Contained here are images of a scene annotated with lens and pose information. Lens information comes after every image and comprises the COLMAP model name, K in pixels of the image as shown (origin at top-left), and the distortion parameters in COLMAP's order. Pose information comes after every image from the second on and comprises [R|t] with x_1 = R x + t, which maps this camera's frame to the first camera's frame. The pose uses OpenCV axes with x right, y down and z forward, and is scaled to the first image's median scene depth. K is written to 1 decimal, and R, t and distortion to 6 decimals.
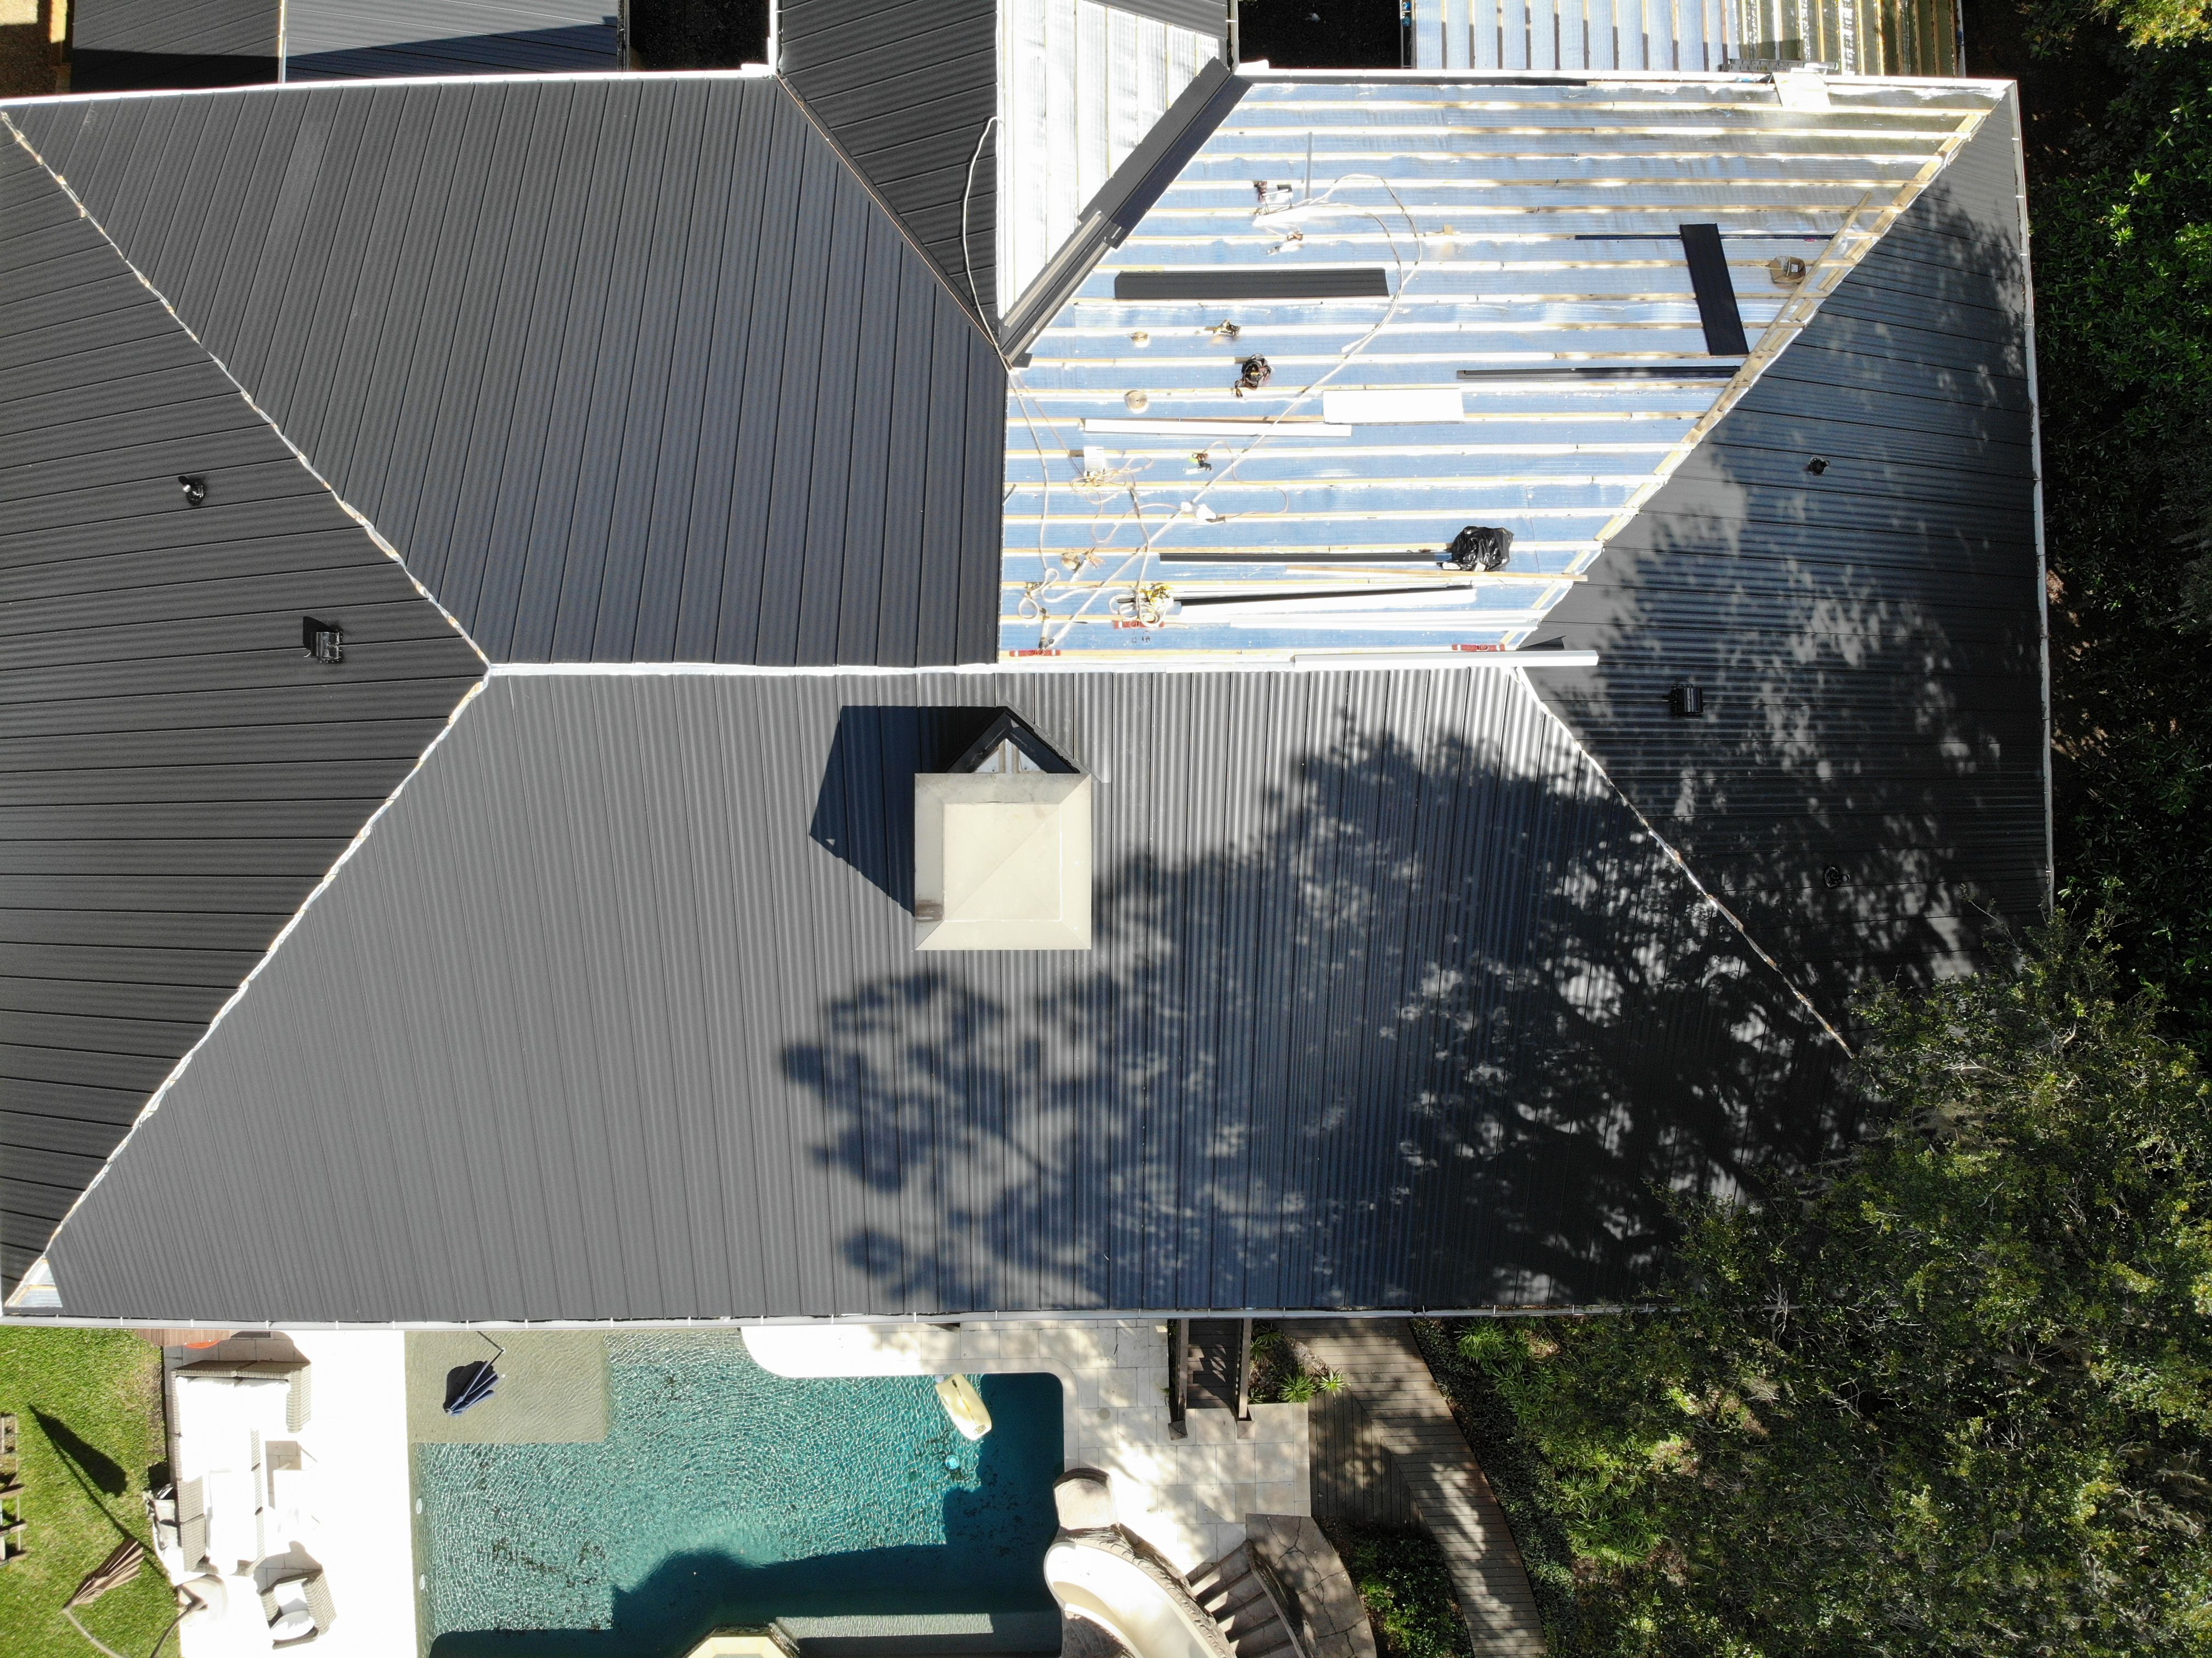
lens RADIAL K [[1607.3, 0, 1108.0], [0, 1607.3, 837.5], [0, 0, 1]] dist [0.035543, -0.124236]
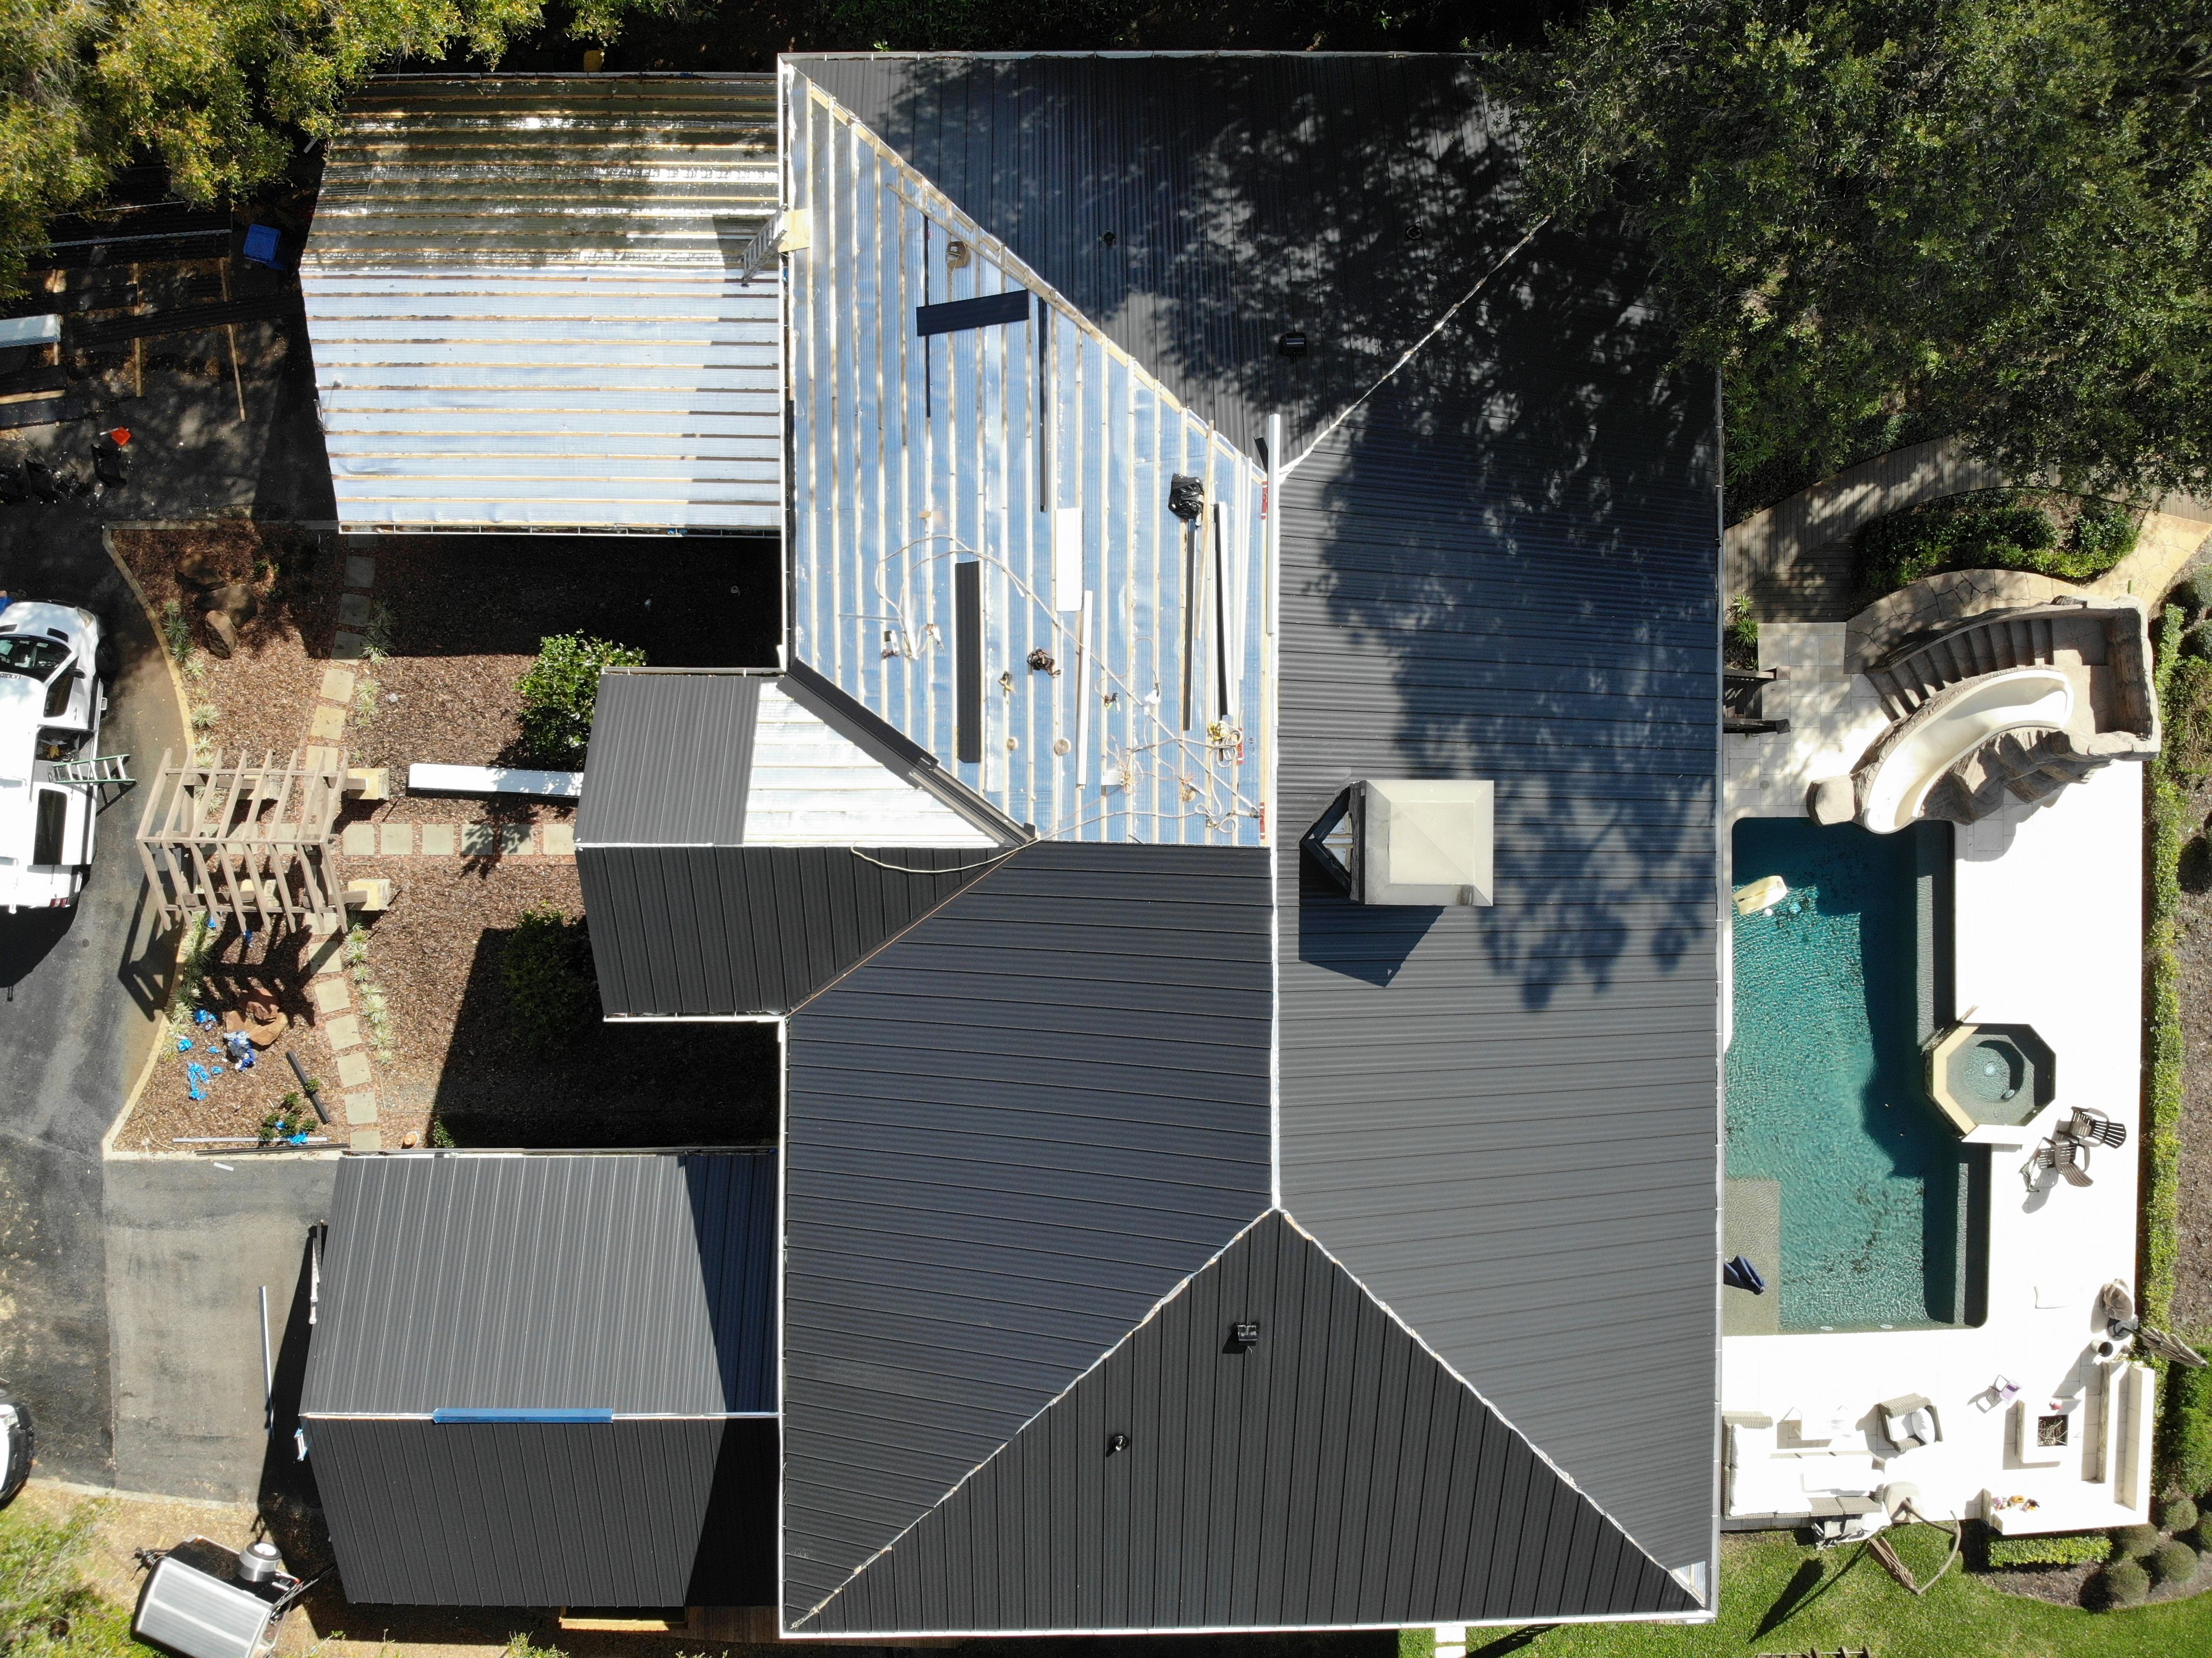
lens RADIAL K [[1607.3, 0, 1121.3], [0, 1607.3, 830.0], [0, 0, 1]] dist [0.035543, -0.124236]
pose [[0.009344, -0.999805, -0.017406, -0.027341], [0.999580, 0.008861, 0.027608, -0.243007], [-0.027449, -0.017656, 0.999467, -0.335508]]
